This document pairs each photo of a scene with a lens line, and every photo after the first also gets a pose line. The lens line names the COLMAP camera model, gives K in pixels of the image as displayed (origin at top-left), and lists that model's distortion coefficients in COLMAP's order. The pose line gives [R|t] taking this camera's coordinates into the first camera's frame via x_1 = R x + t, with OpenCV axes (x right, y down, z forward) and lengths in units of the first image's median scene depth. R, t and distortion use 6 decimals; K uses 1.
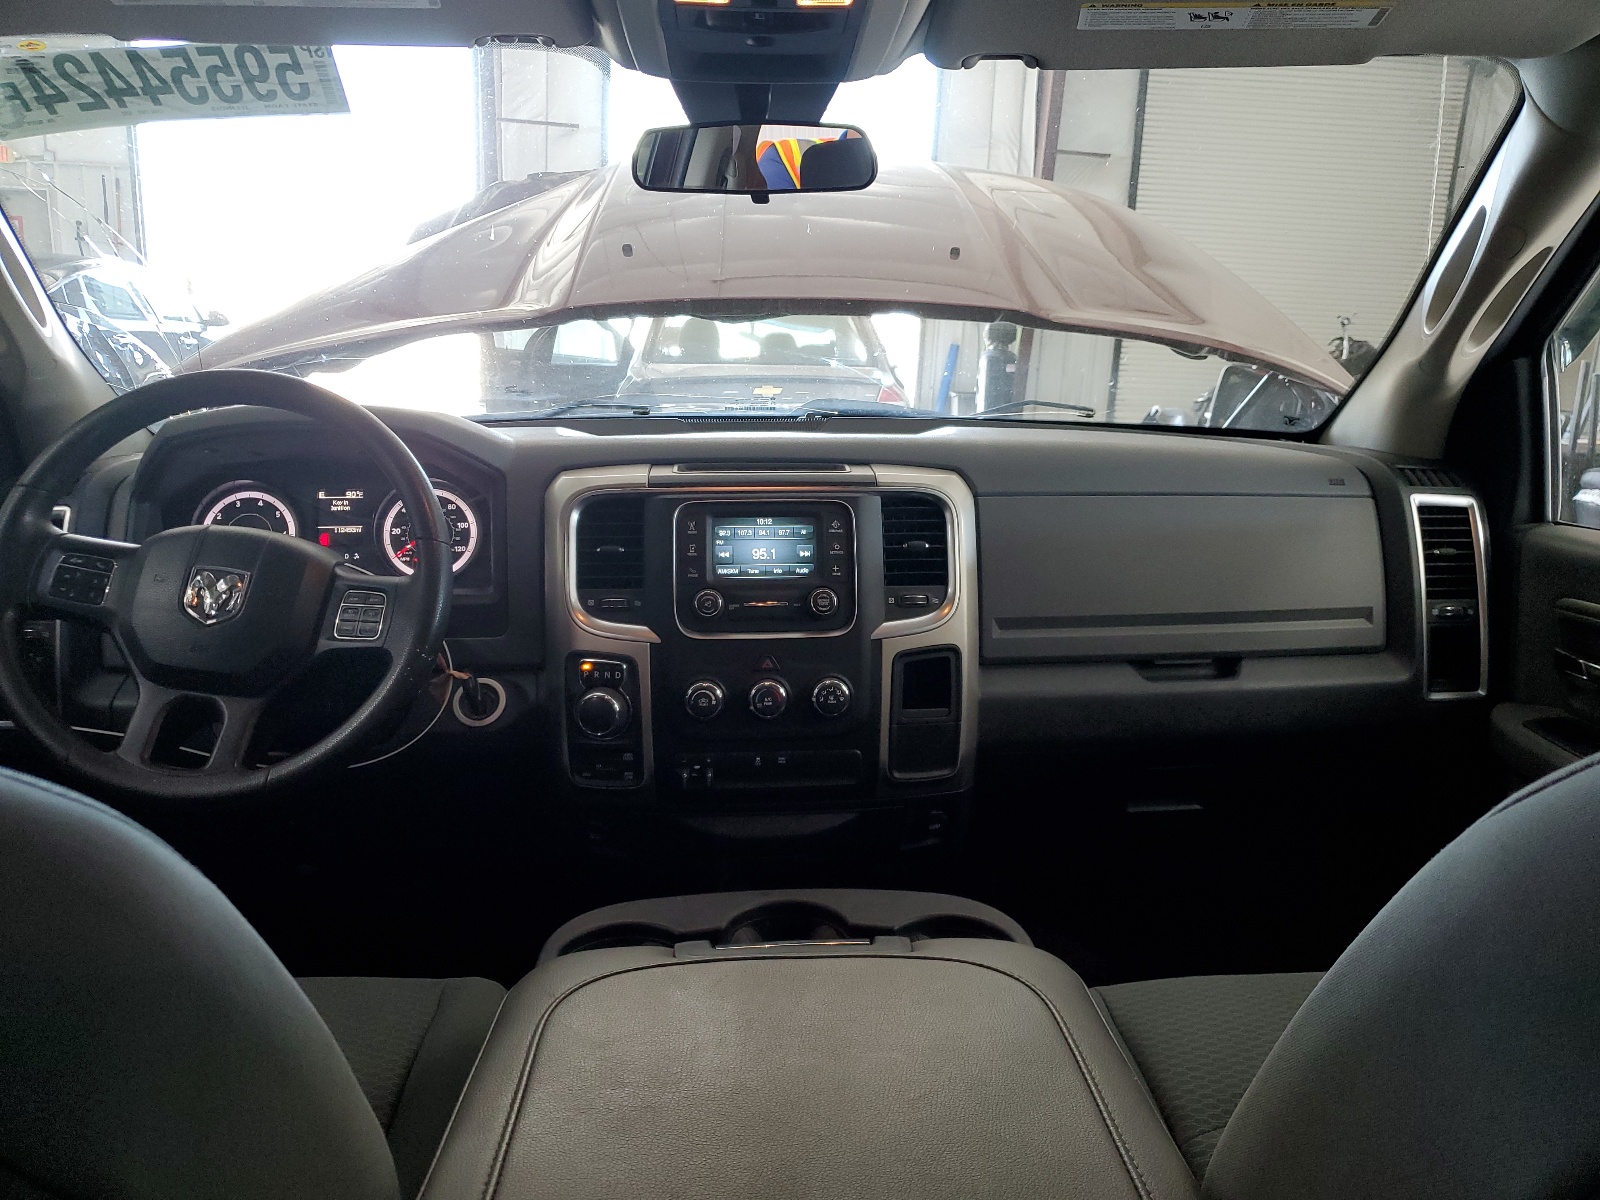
lens RADIAL K [[1211.0, 0, 803.5], [0, 1211.0, 597.0], [0, 0, 1]] dist [0.013632, 0.002564]
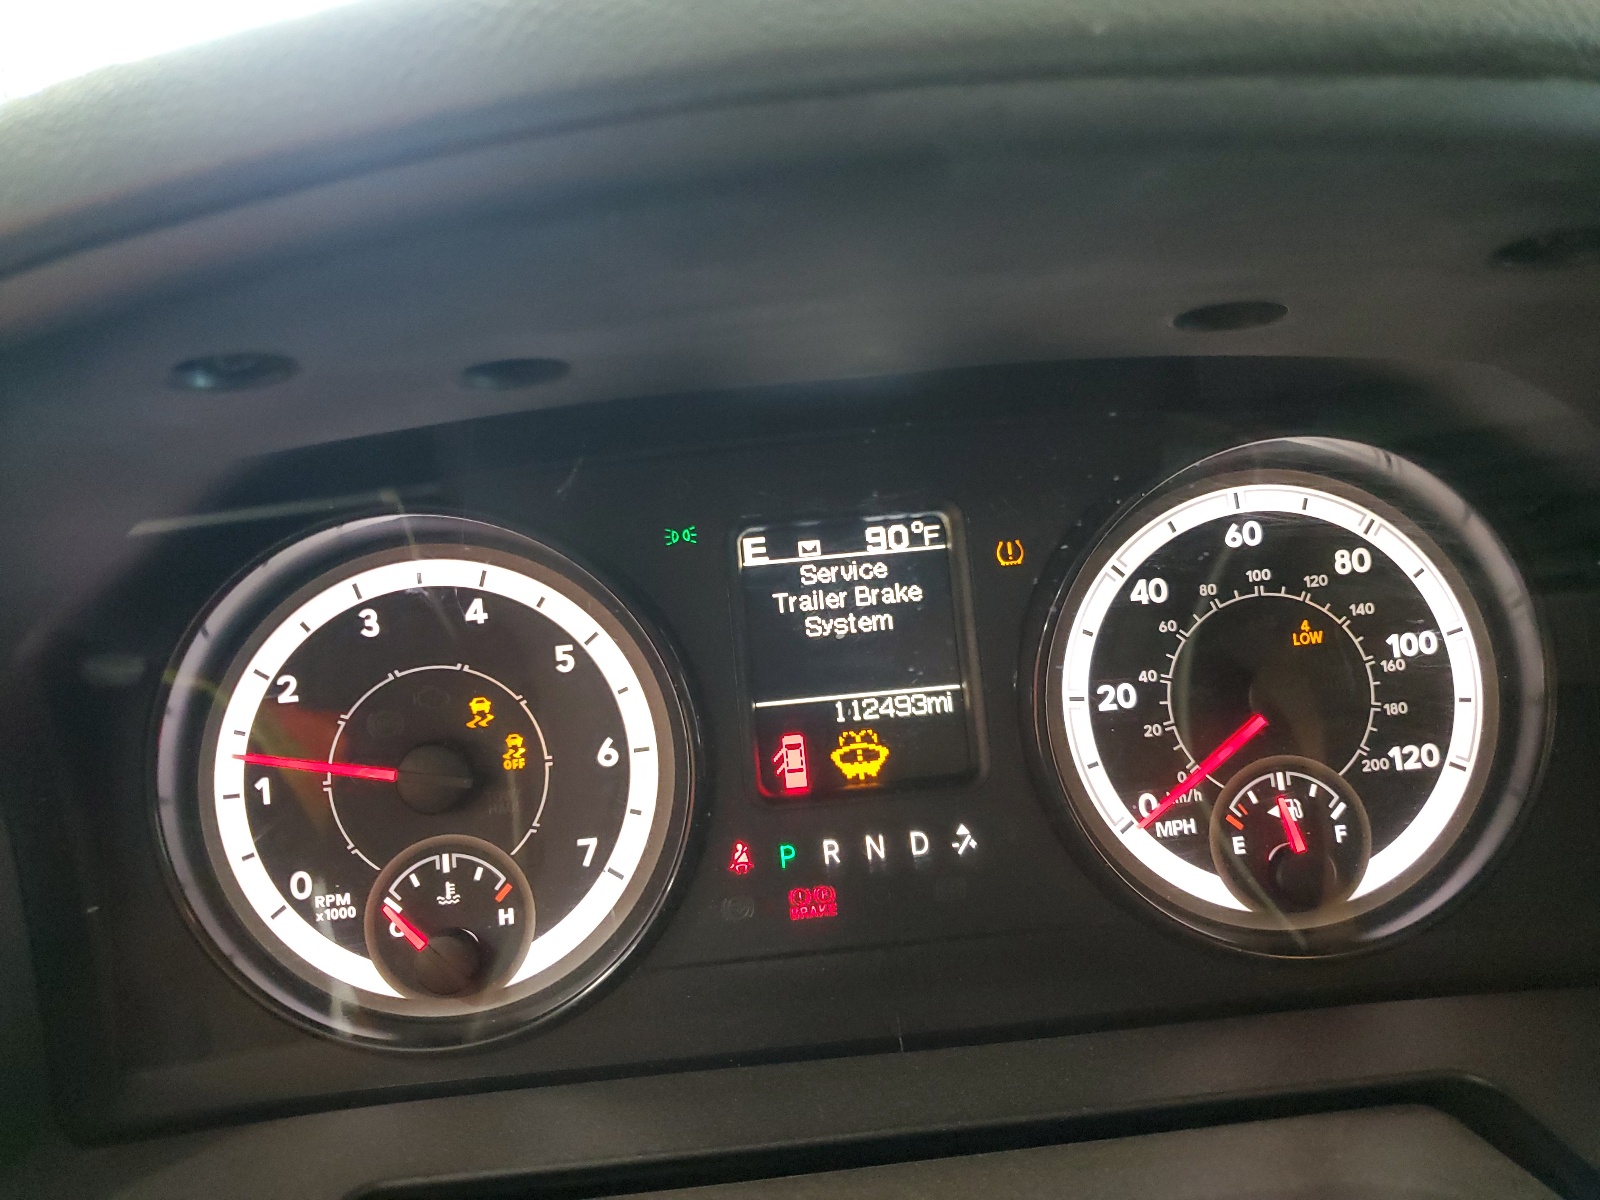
lens RADIAL K [[1211.0, 0, 796.7], [0, 1211.0, 601.6], [0, 0, 1]] dist [0.013632, 0.002564]
pose [[0.996903, -0.073584, -0.027731, -0.384002], [0.072197, 0.996232, -0.048063, -0.064542], [0.031163, 0.045912, 0.998459, 0.788593]]
